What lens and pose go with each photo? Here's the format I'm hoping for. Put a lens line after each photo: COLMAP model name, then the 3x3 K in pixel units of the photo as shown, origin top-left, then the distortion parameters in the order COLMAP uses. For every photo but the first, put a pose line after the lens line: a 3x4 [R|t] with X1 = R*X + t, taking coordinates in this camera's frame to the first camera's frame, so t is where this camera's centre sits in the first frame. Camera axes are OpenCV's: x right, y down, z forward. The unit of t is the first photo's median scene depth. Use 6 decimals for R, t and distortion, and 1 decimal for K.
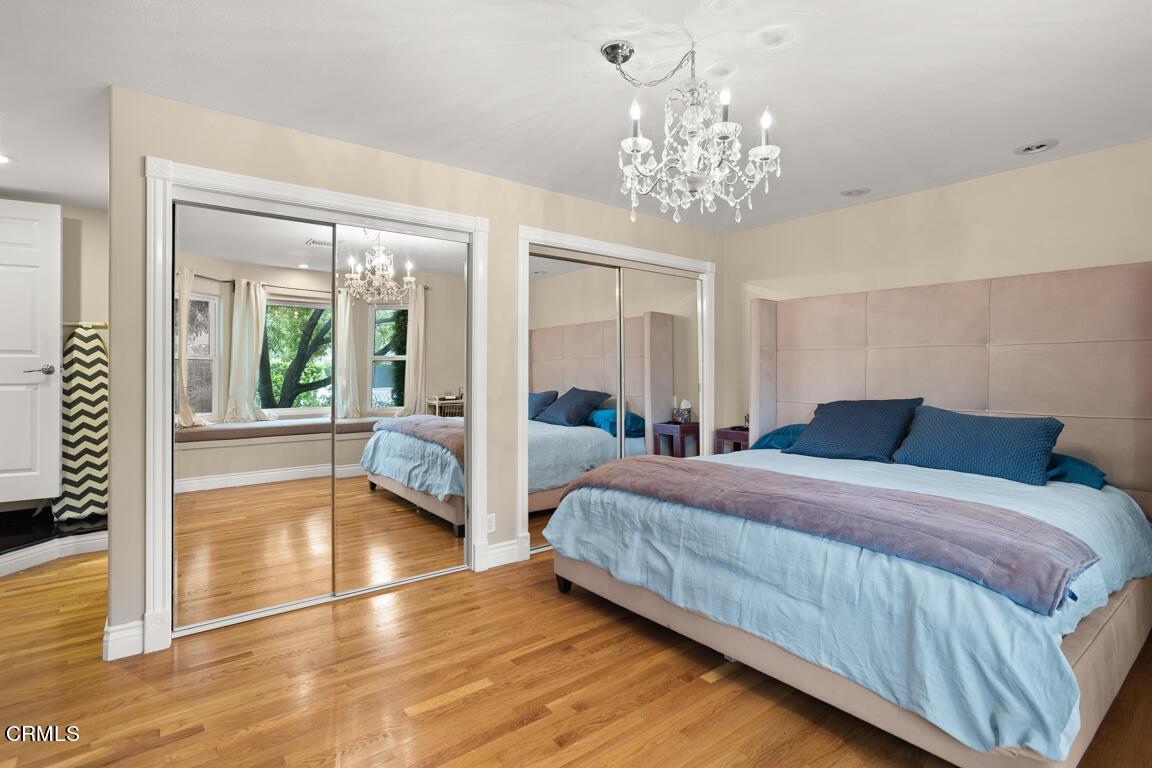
lens RADIAL K [[553.0, 0, 574.2], [0, 553.0, 371.3], [0, 0, 1]] dist [-0.028756, 0.009171]
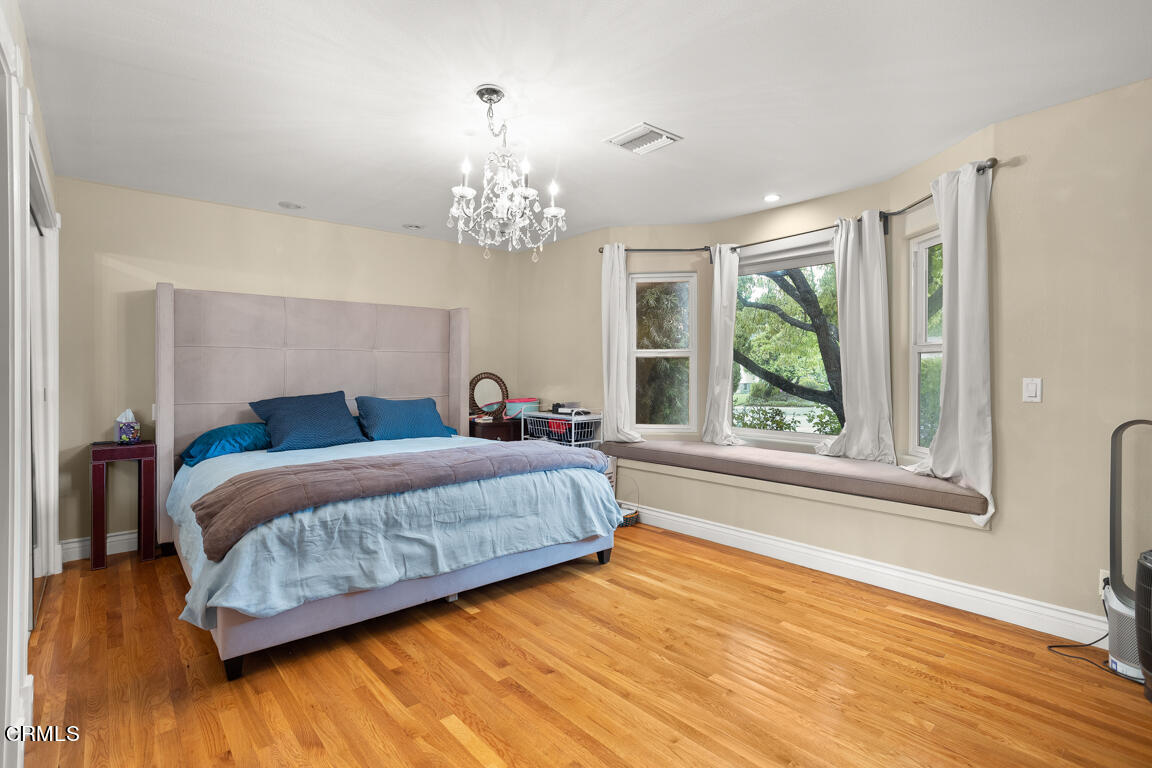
lens RADIAL K [[553.0, 0, 574.0], [0, 553.0, 382.0], [0, 0, 1]] dist [-0.028756, 0.009171]
pose [[-0.046974, -0.018188, 0.998731, -0.956527], [-0.002088, 0.999834, 0.018109, 0.004475], [-0.998894, -0.001234, -0.047005, 0.770104]]
